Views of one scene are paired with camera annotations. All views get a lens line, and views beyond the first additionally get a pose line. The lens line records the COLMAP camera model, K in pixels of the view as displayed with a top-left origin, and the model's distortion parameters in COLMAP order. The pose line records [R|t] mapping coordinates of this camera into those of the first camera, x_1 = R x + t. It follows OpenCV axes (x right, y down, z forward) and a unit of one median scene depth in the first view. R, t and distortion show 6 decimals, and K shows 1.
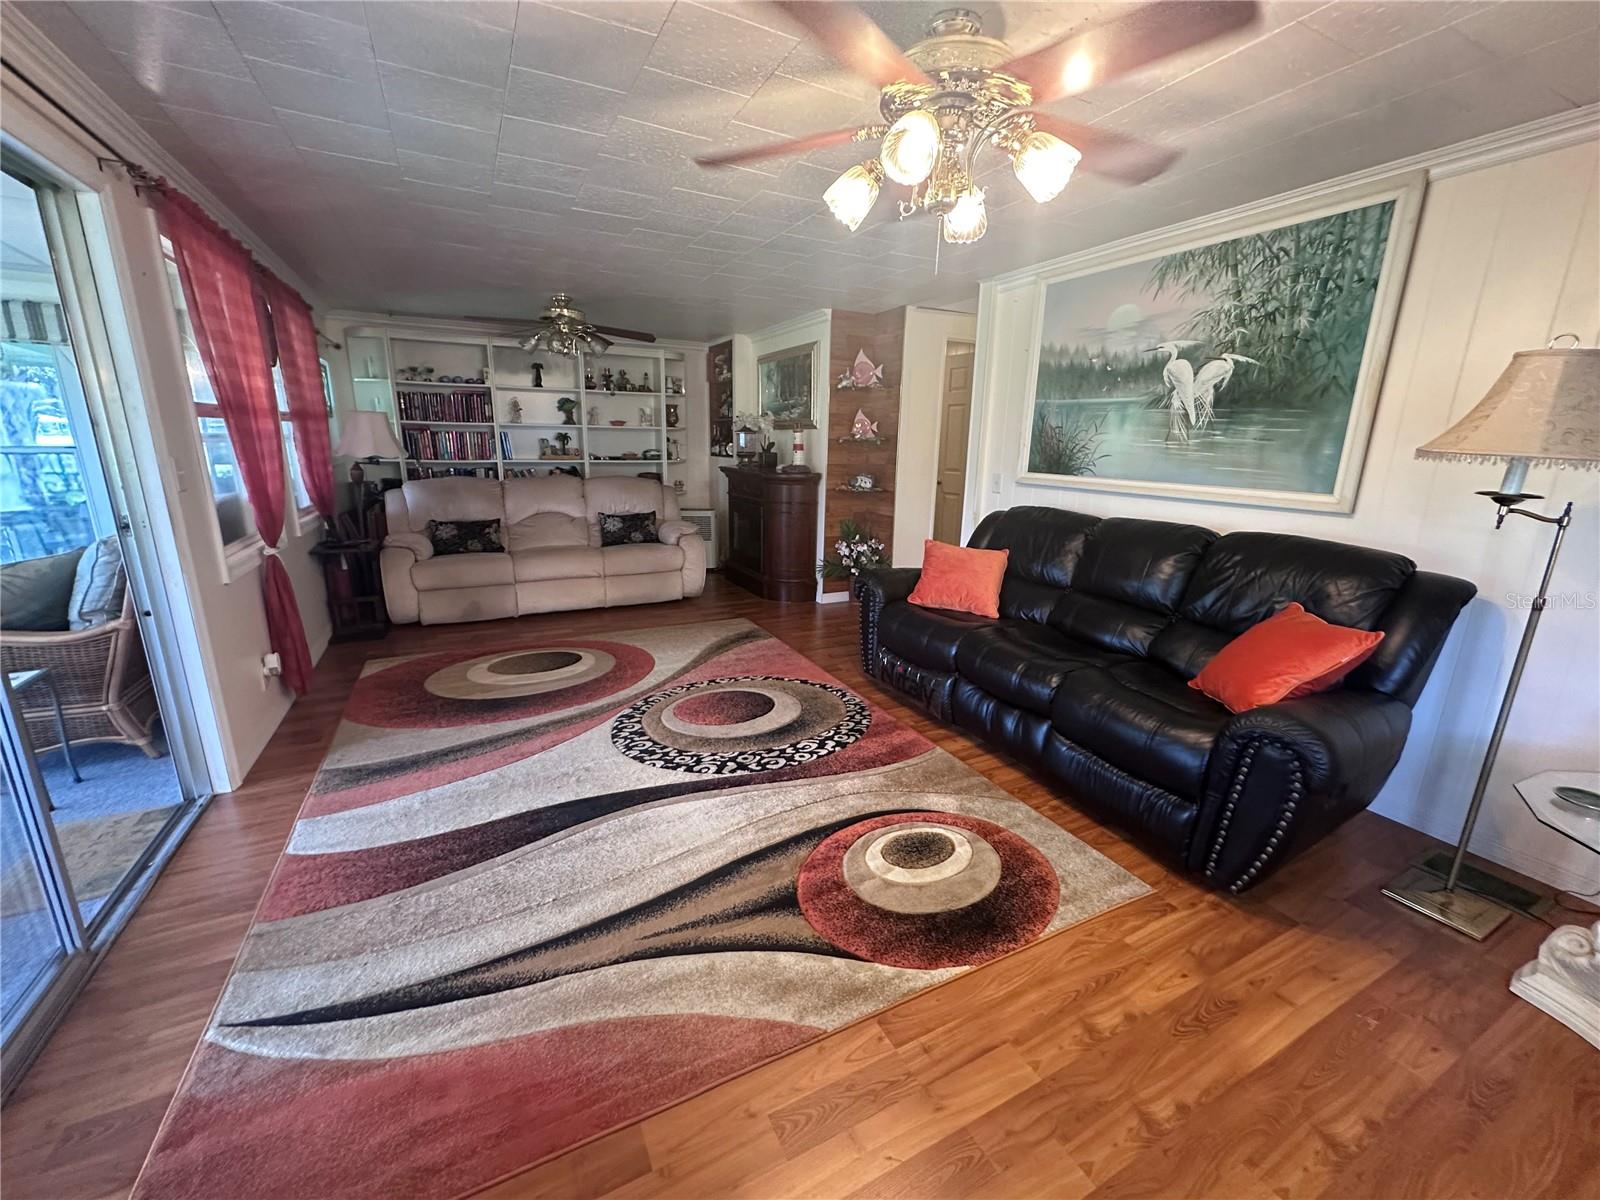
lens RADIAL K [[638.0, 0, 800.0], [0, 638.0, 600.0], [0, 0, 1]] dist [-0.003106, 0.000478]
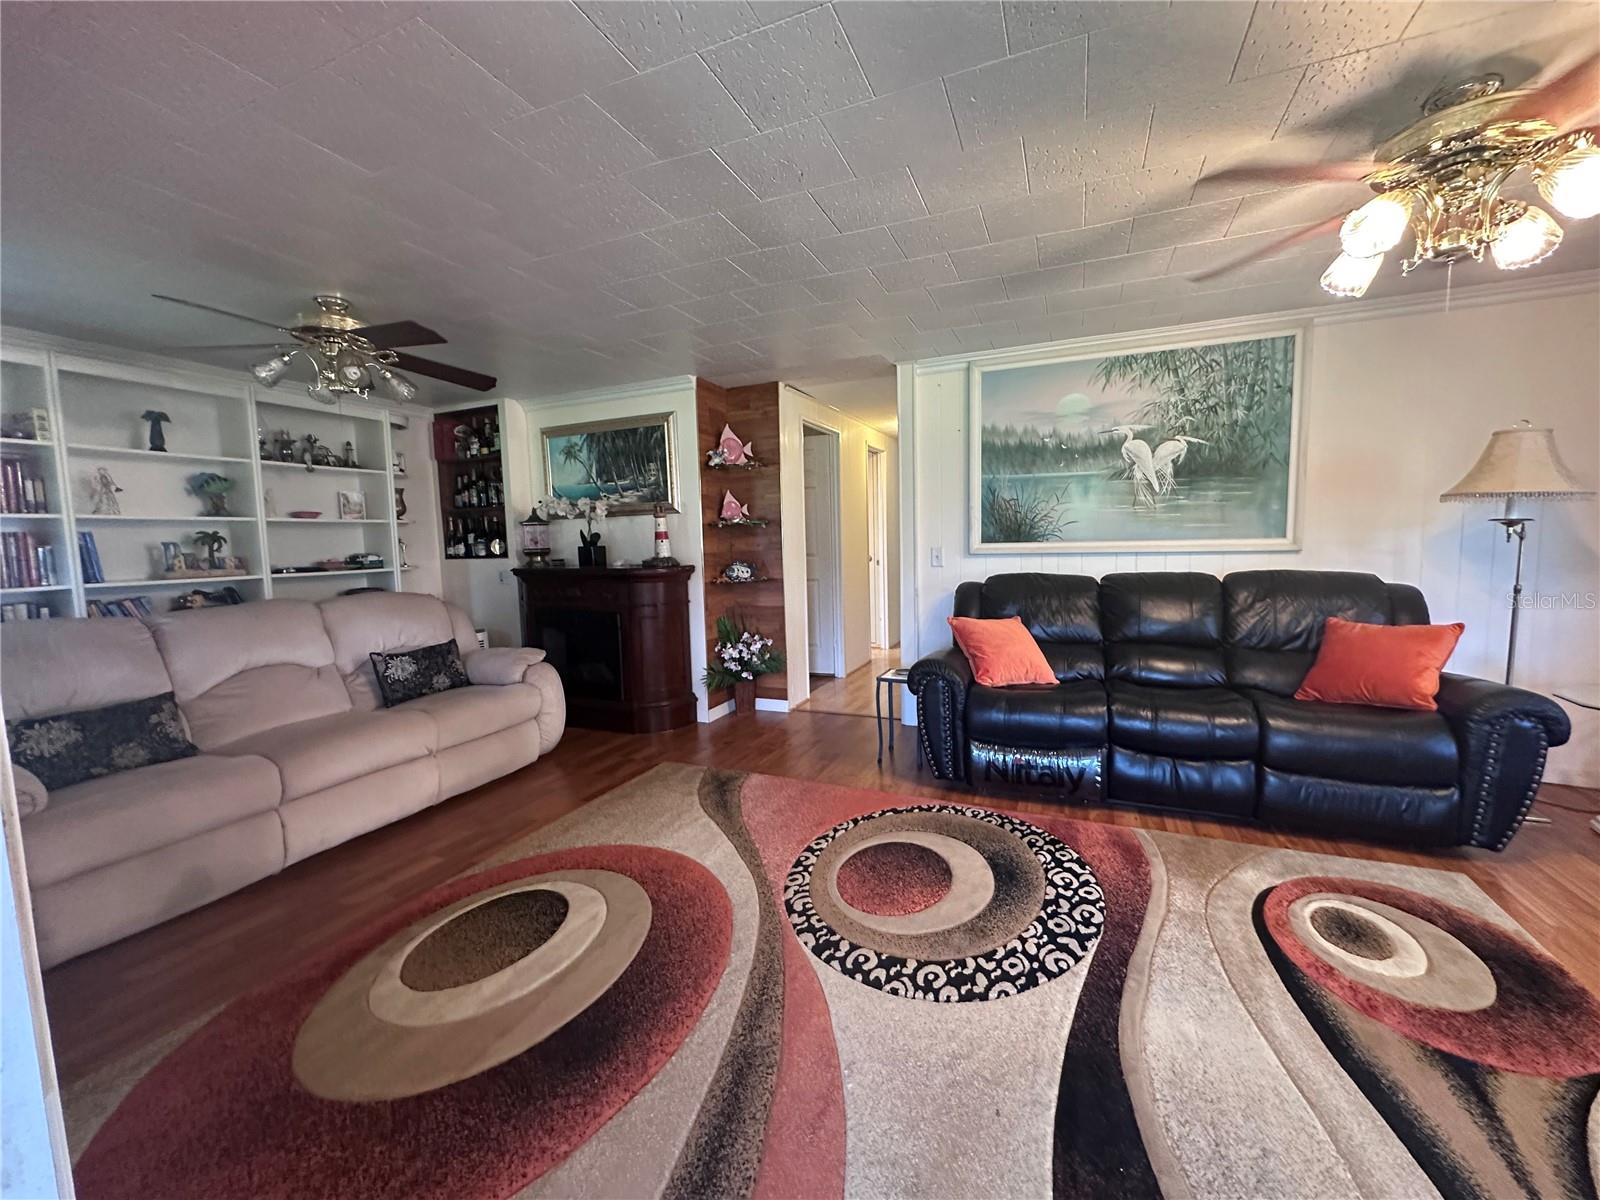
lens RADIAL K [[638.0, 0, 800.0], [0, 638.0, 600.0], [0, 0, 1]] dist [-0.003106, 0.000478]
pose [[0.773423, -0.098356, 0.626214, -0.610083], [0.193556, 0.977352, -0.085550, -0.090918], [-0.603617, 0.187374, 0.774944, 0.453587]]
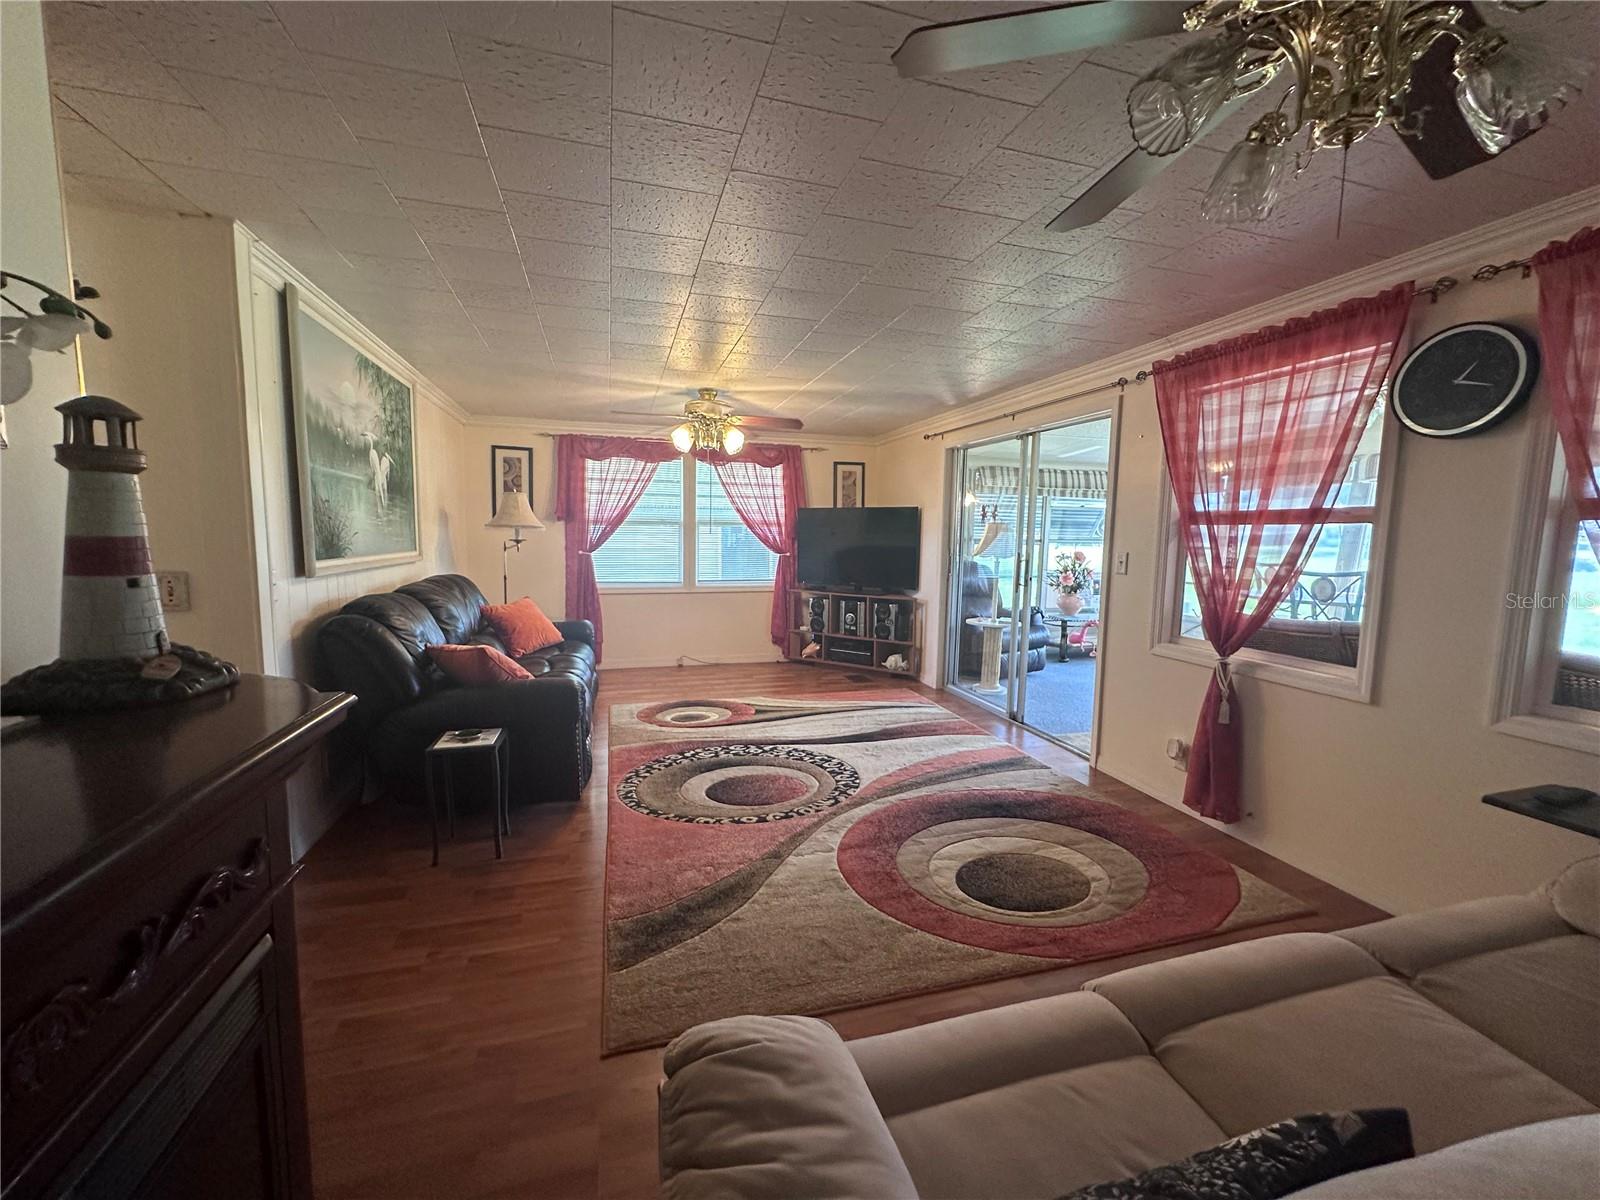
lens RADIAL K [[638.0, 0, 800.0], [0, 638.0, 600.0], [0, 0, 1]] dist [-0.003106, 0.000478]
pose [[-0.982095, -0.054373, 0.180371, -0.346754], [0.010799, 0.939620, 0.342049, -0.452693], [-0.188078, 0.337872, -0.922209, 1.802589]]
